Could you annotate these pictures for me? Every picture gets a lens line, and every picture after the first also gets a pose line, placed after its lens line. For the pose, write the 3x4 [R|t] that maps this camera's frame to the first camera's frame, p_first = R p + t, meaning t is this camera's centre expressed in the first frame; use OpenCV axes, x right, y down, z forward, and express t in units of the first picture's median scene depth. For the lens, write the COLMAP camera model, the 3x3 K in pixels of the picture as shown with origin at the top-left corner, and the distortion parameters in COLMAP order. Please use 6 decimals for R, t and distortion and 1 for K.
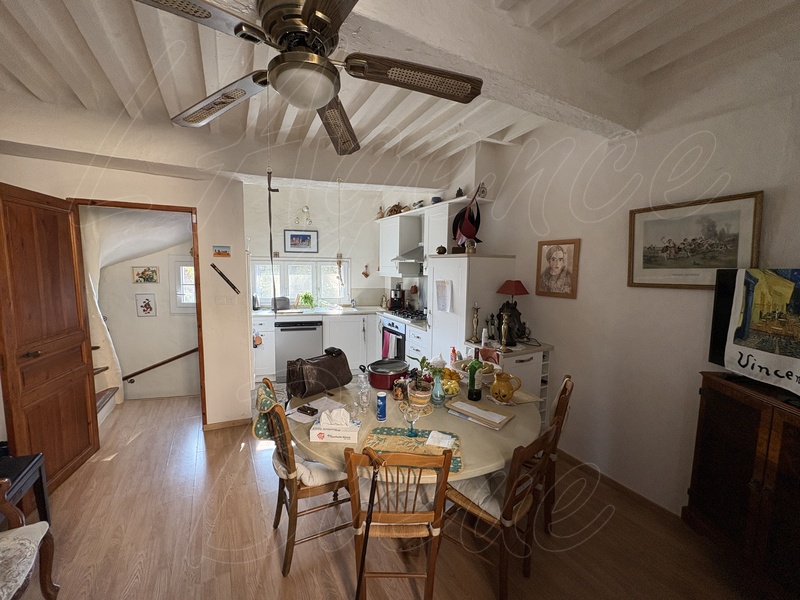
lens RADIAL K [[319.5, 0, 401.1], [0, 319.5, 300.4], [0, 0, 1]] dist [0.012018, 0.000205]
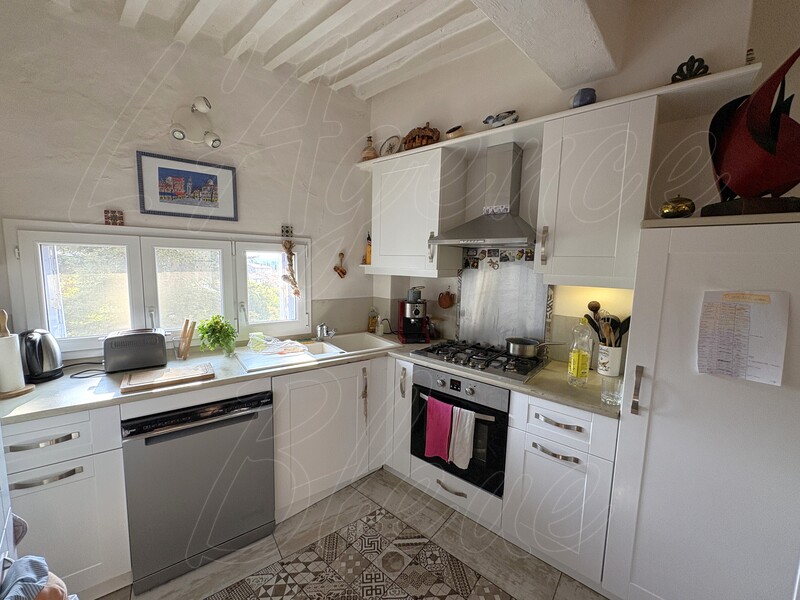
lens RADIAL K [[319.5, 0, 397.8], [0, 319.5, 298.8], [0, 0, 1]] dist [0.012018, 0.000205]
pose [[0.931182, -0.035162, 0.362854, -0.224209], [0.029612, 0.999344, 0.020849, -0.048241], [-0.363349, -0.008670, 0.931613, 0.535308]]
